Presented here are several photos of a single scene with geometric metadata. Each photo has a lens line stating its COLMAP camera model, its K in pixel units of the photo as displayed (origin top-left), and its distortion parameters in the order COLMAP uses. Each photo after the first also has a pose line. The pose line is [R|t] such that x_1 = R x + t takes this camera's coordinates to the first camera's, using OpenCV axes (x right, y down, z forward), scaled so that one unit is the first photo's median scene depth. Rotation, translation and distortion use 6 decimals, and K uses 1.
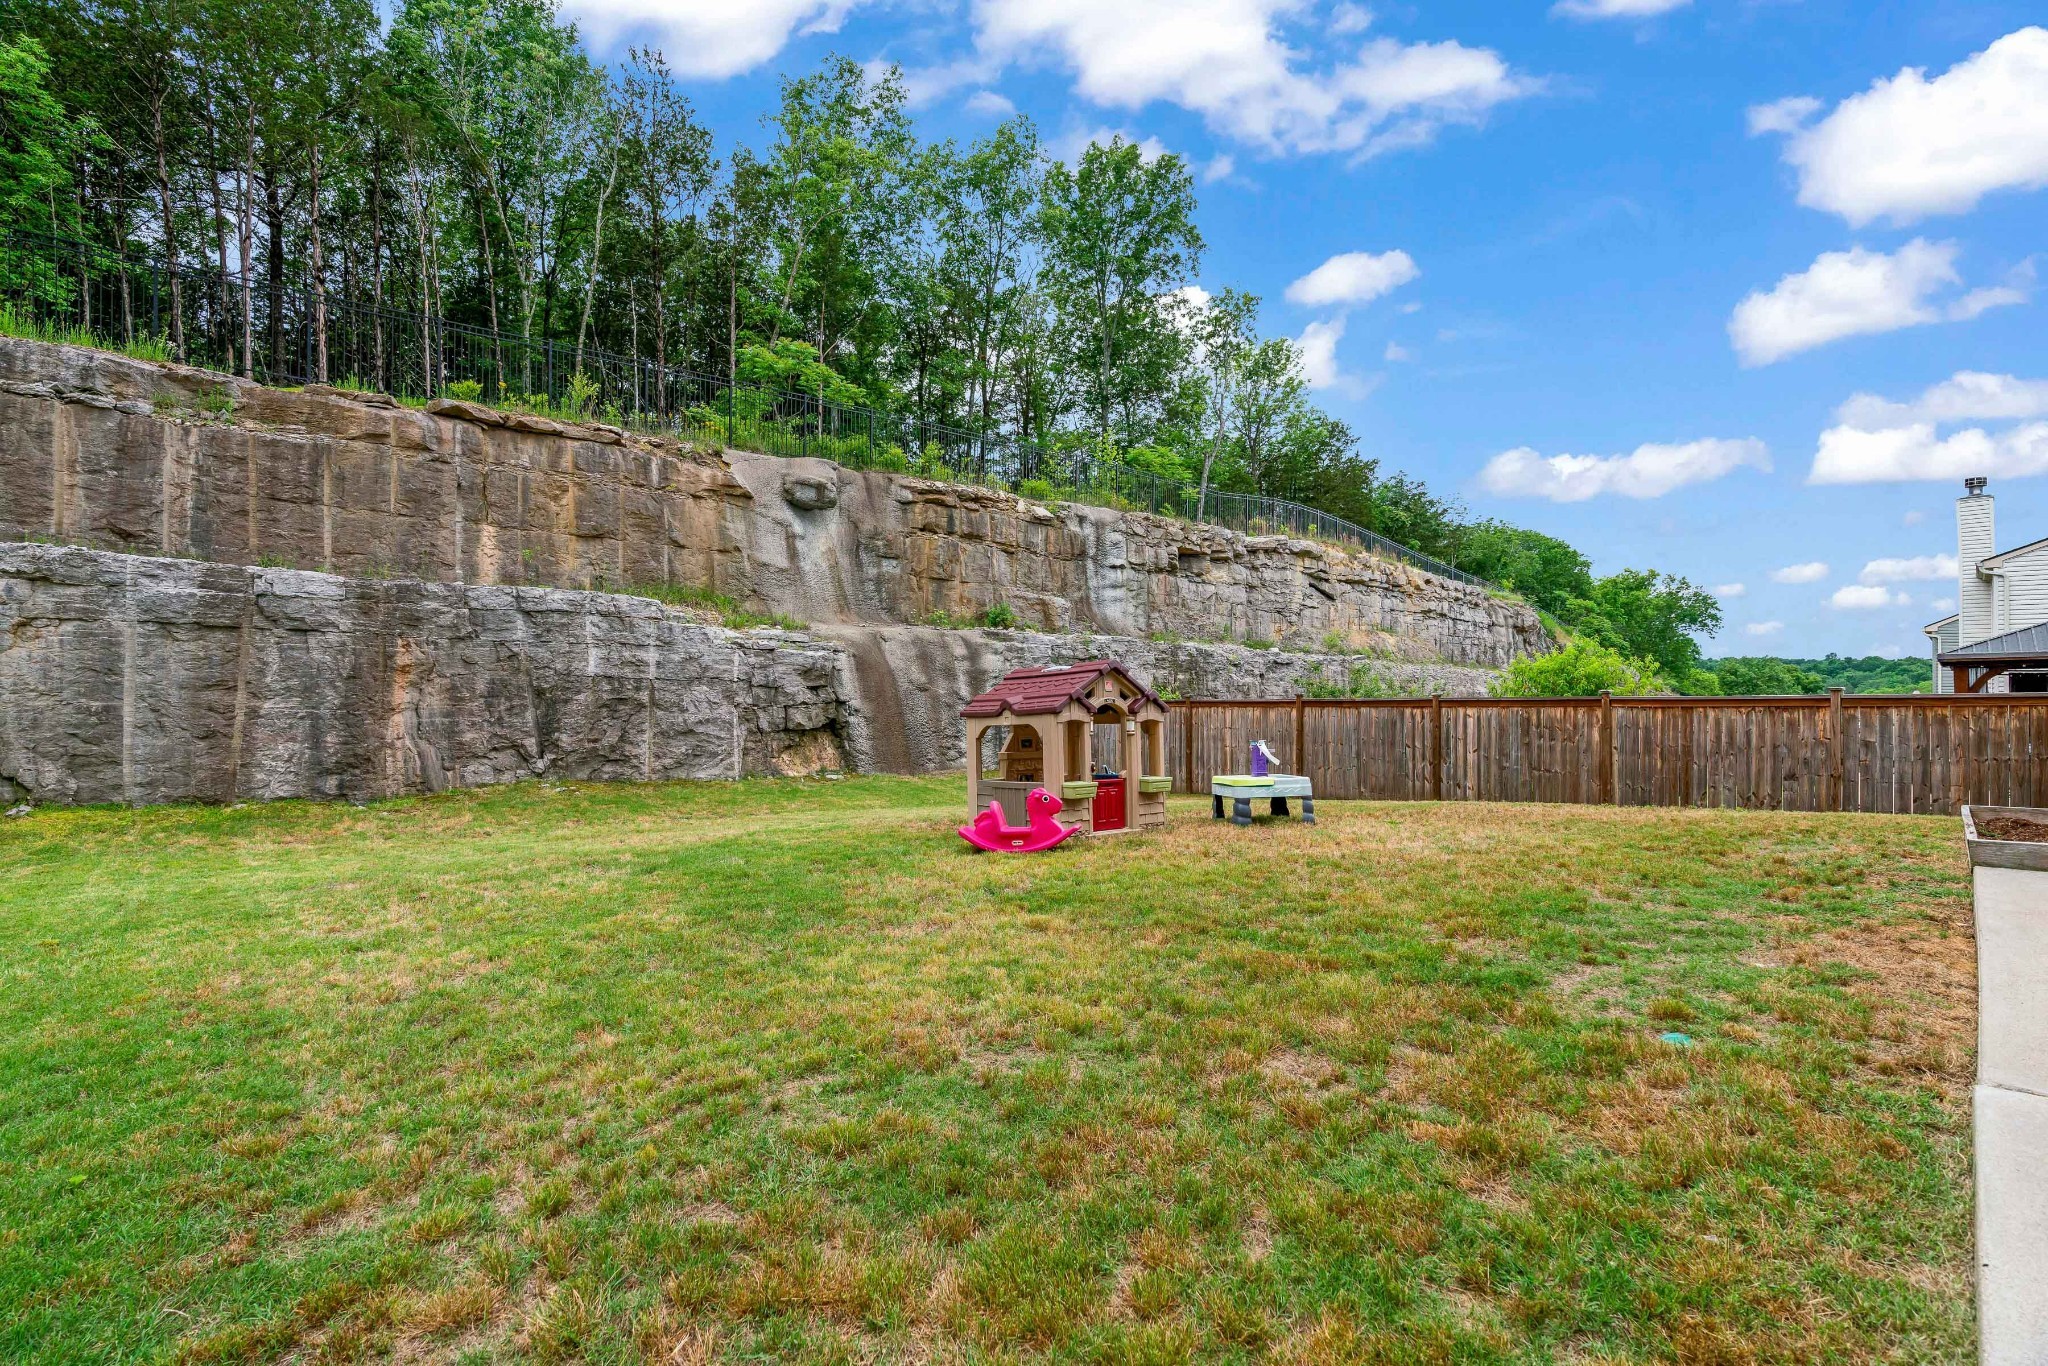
lens RADIAL K [[909.1, 0, 1024.0], [0, 909.1, 683.0], [0, 0, 1]] dist [-0.002501, 0.000038]
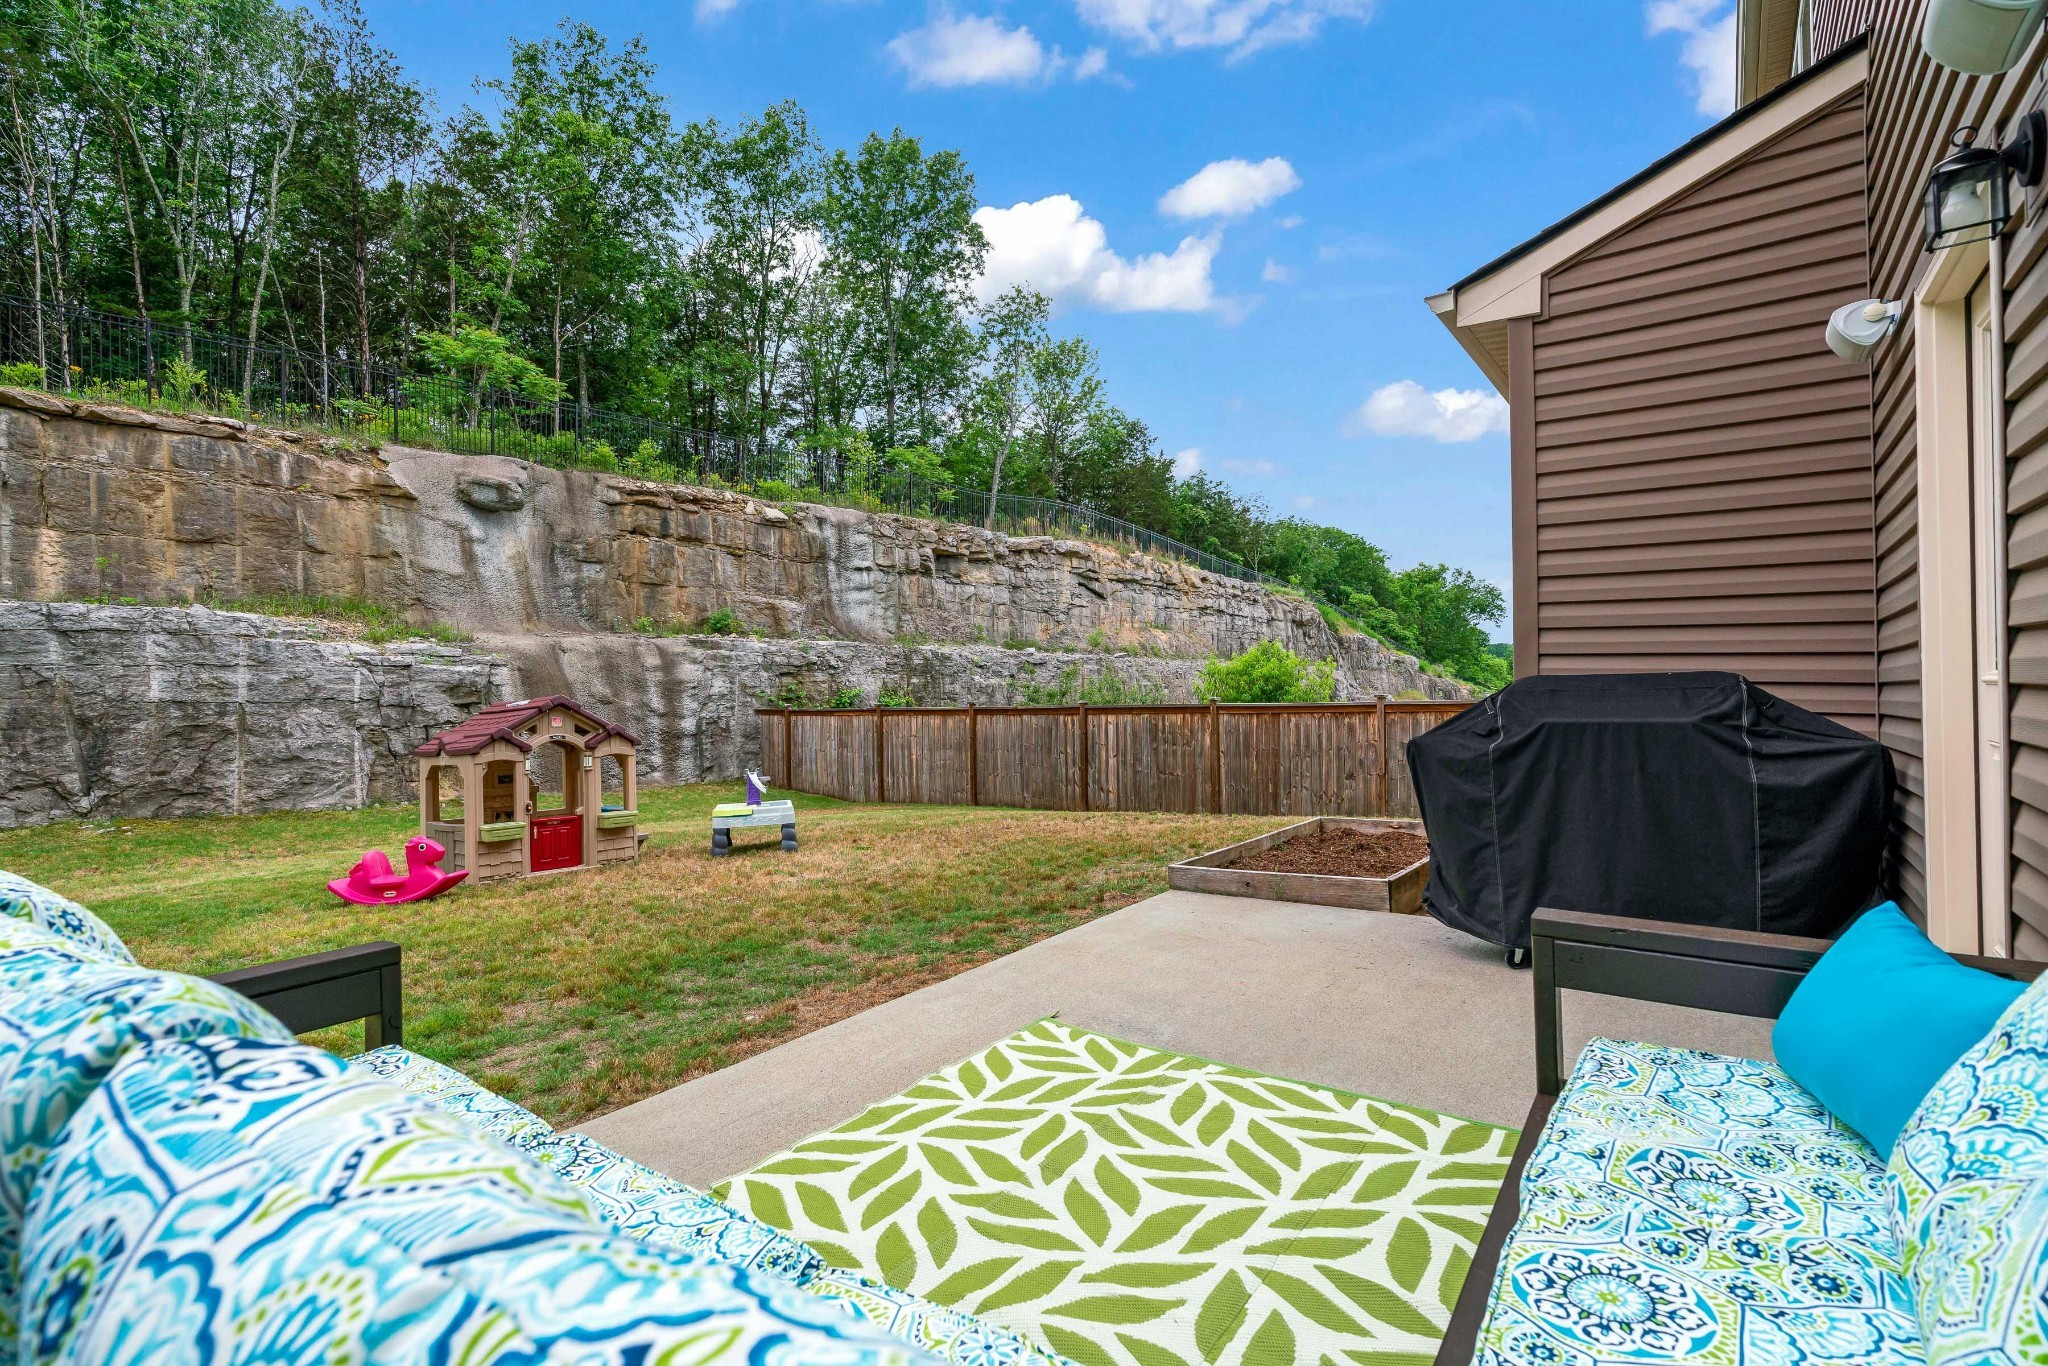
lens RADIAL K [[919.6, 0, 1017.8], [0, 919.6, 675.5], [0, 0, 1]] dist [0.003198, 0.001341]
pose [[0.988283, -0.015792, 0.151812, 0.147644], [0.015698, 0.999875, 0.001814, -0.014096], [-0.151822, 0.000590, 0.988408, -0.020450]]
